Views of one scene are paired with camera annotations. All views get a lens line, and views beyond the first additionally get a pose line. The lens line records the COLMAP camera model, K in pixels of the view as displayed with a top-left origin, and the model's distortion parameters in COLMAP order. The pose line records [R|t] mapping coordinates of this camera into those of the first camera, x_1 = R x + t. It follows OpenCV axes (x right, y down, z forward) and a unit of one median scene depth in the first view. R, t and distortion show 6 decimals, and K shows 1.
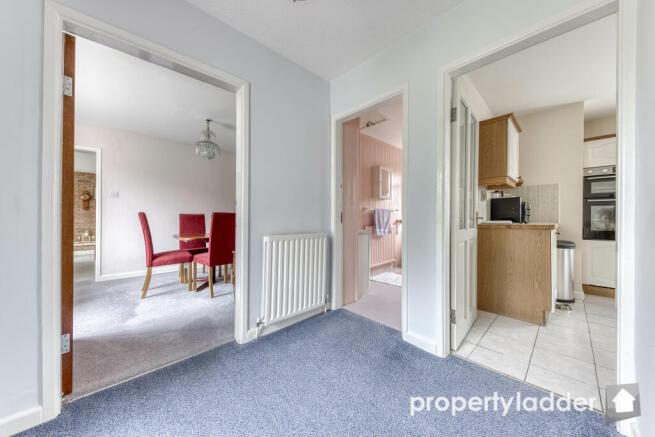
lens RADIAL K [[229.2, 0, 326.8], [0, 229.2, 215.2], [0, 0, 1]] dist [0.000793, -0.000368]
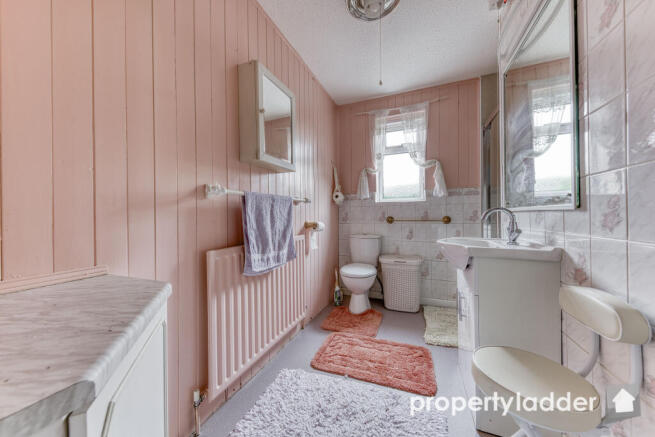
lens RADIAL K [[229.2, 0, 328.3], [0, 229.2, 215.8], [0, 0, 1]] dist [0.000793, -0.000368]
pose [[0.908552, -0.019619, 0.417311, 0.175962], [0.019560, 0.999799, 0.004418, 0.006832], [-0.417314, 0.004149, 0.908753, 0.642402]]
